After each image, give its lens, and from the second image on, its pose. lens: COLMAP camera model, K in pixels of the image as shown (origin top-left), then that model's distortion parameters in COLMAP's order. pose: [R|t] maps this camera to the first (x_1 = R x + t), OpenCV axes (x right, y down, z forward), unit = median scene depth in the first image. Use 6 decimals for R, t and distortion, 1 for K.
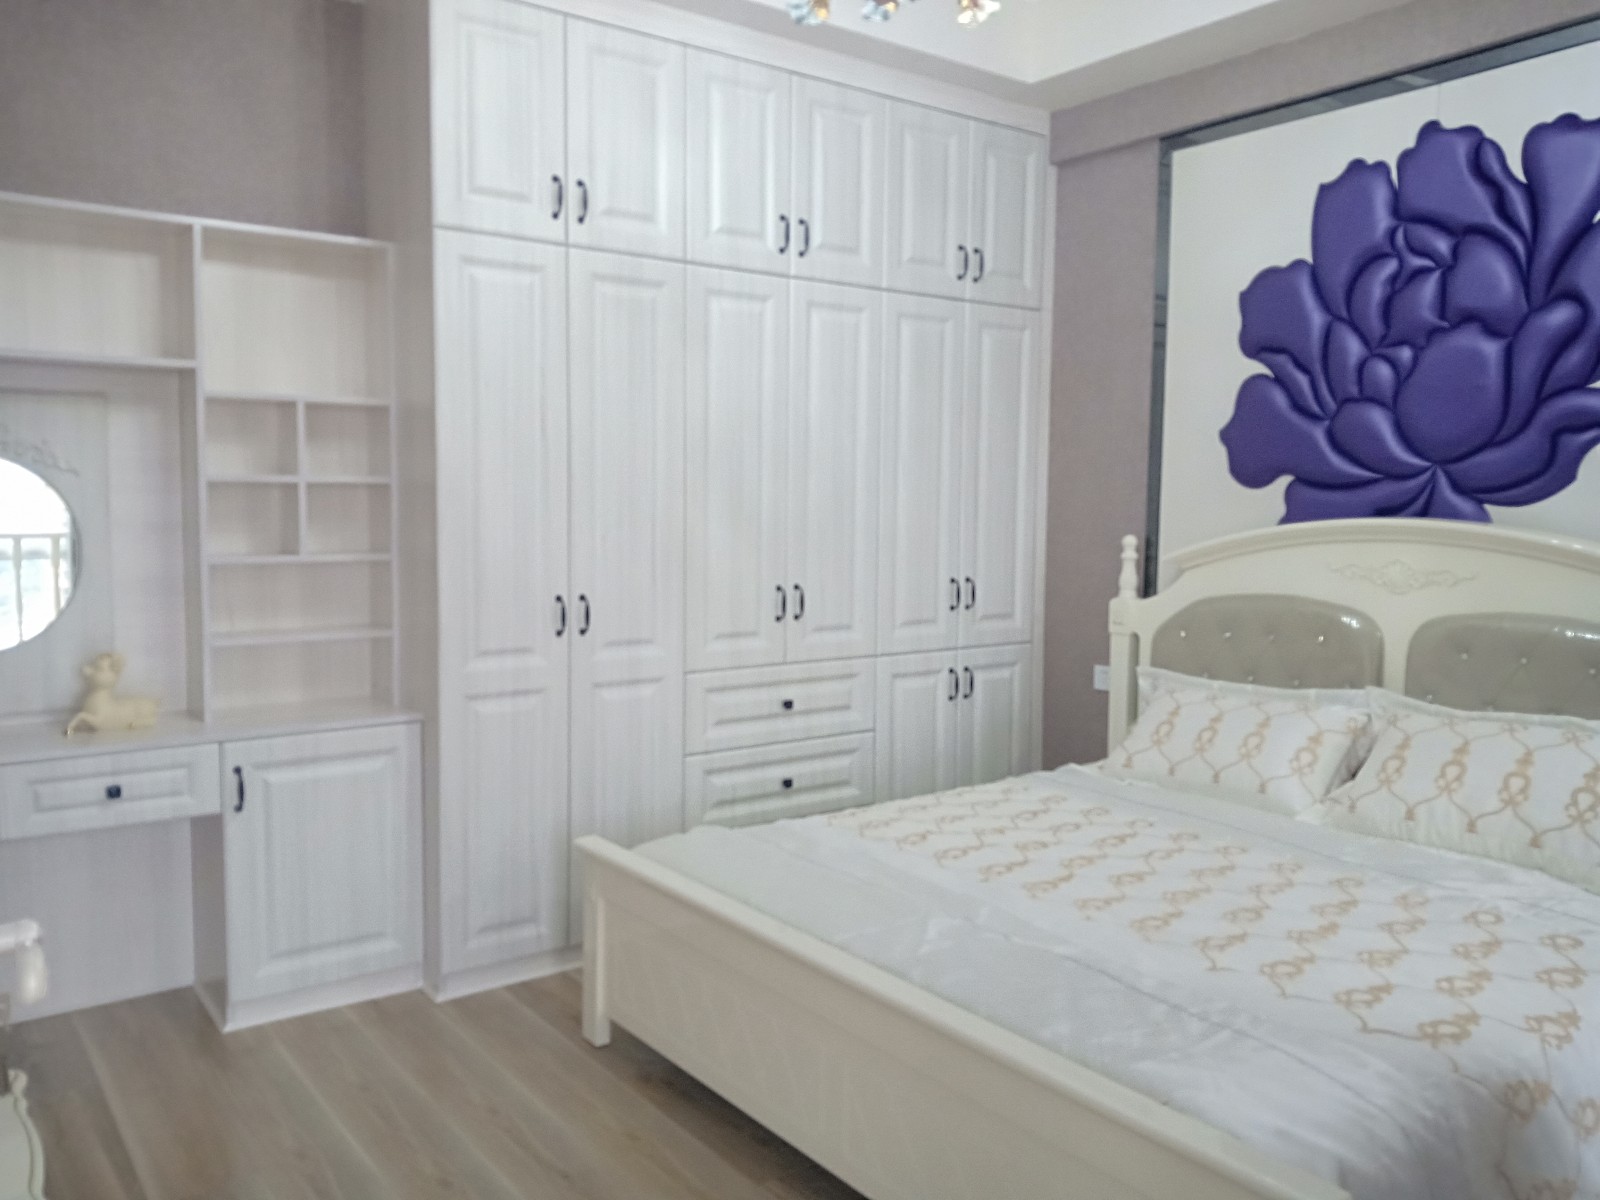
lens RADIAL K [[1223.2, 0, 793.9], [0, 1223.2, 586.0], [0, 0, 1]] dist [0.011955, -0.000272]
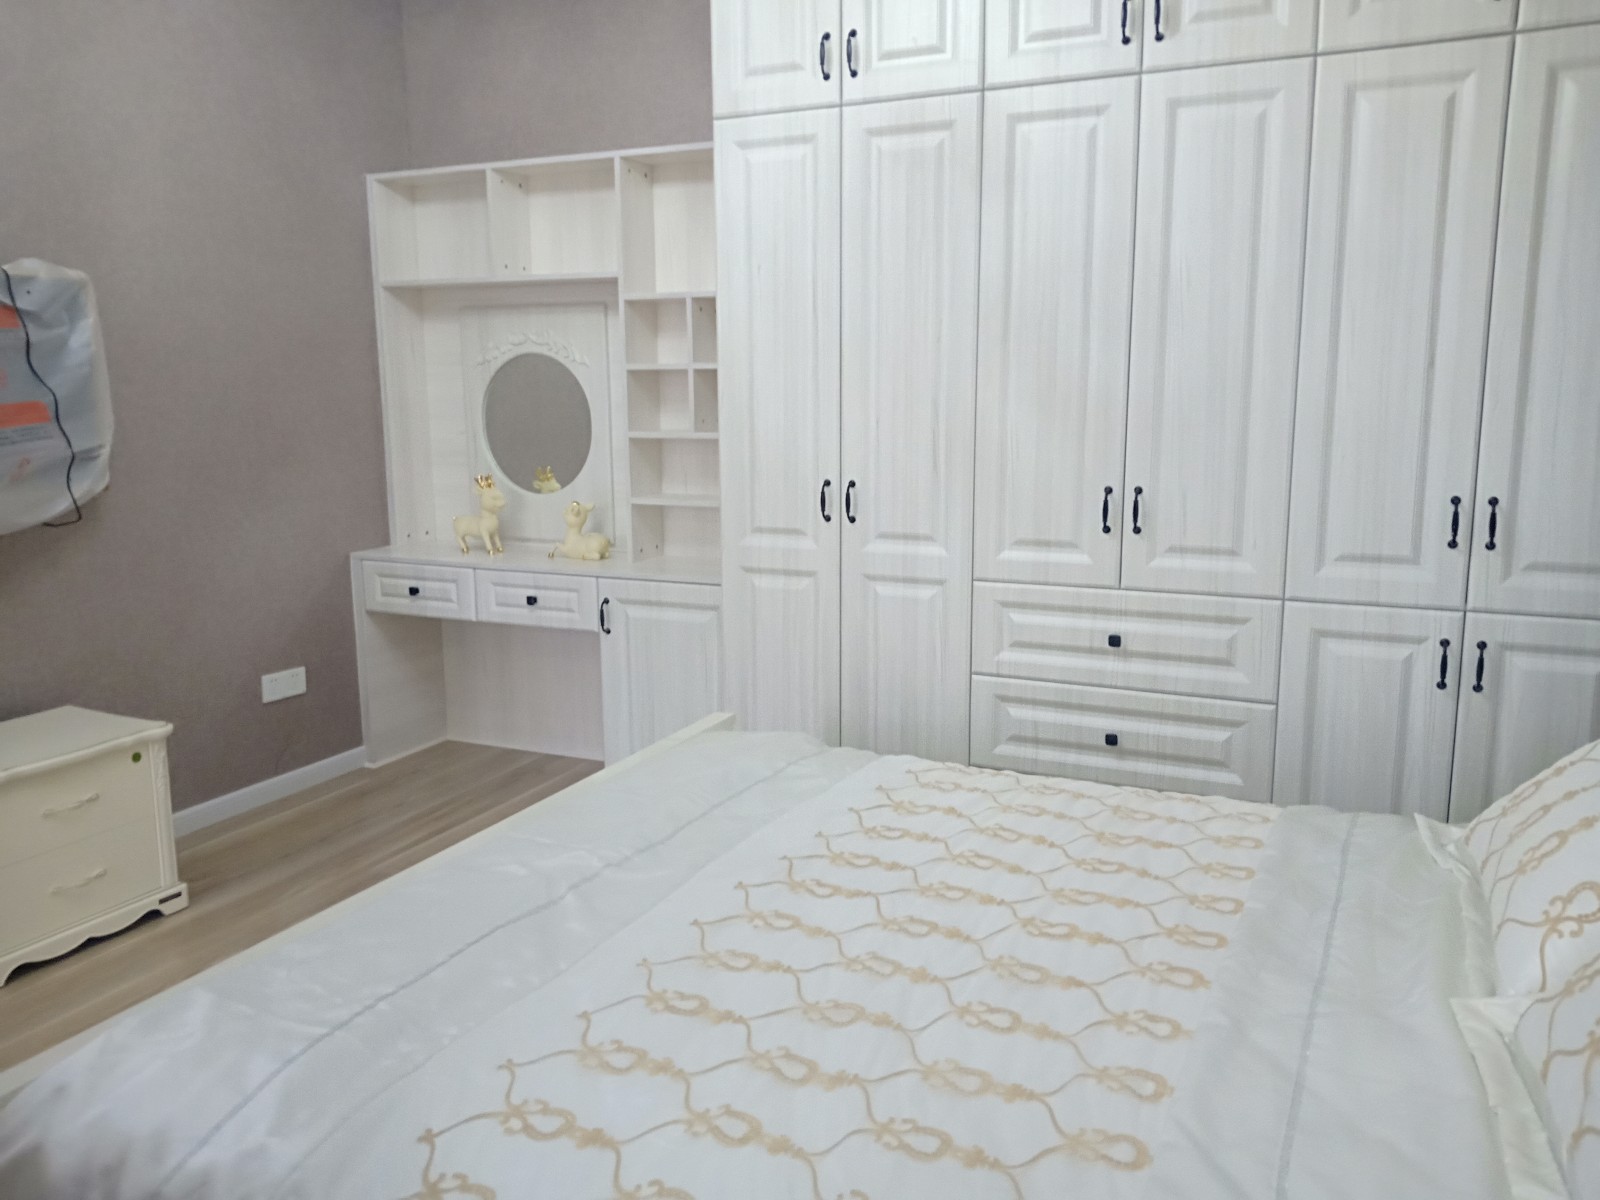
lens RADIAL K [[1266.3, 0, 800.0], [0, 1266.3, 600.0], [0, 0, 1]] dist [0.000769, -0.002127]
pose [[0.465640, 0.139212, -0.873956, 0.659746], [-0.050280, 0.990116, 0.130926, -0.026816], [0.883545, -0.017022, 0.468038, 0.481944]]
